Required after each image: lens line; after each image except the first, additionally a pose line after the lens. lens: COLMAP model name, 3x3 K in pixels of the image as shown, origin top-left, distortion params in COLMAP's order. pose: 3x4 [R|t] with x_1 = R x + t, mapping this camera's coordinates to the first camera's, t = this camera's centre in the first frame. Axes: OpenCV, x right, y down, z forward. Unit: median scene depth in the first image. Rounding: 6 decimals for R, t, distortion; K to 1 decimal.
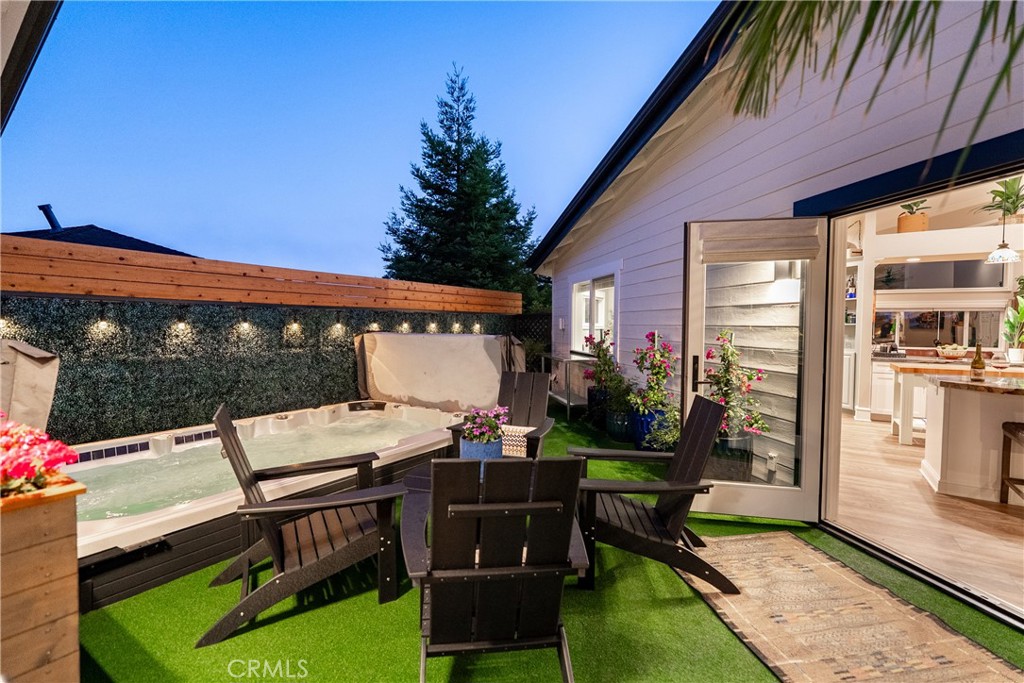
lens RADIAL K [[464.4, 0, 515.5], [0, 464.4, 338.3], [0, 0, 1]] dist [-0.007573, 0.001414]
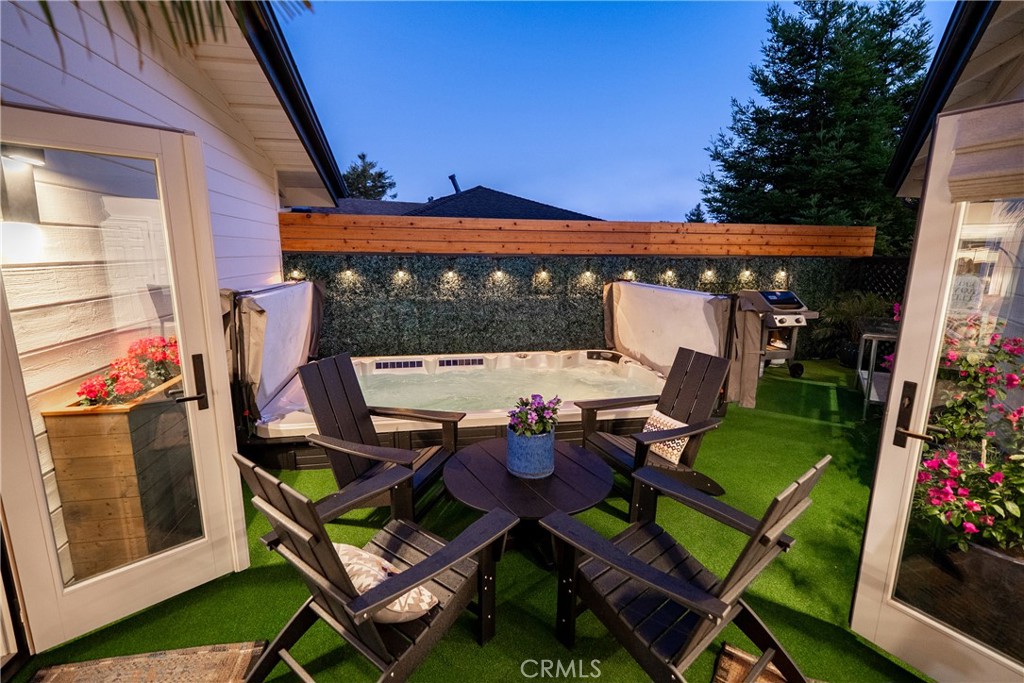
lens RADIAL K [[464.4, 0, 513.6], [0, 464.4, 341.4], [0, 0, 1]] dist [-0.007573, 0.001414]
pose [[0.694572, 0.136563, -0.706343, 0.260068], [-0.024300, 0.985711, 0.166680, -0.050344], [0.719013, -0.098607, 0.687966, 0.188682]]
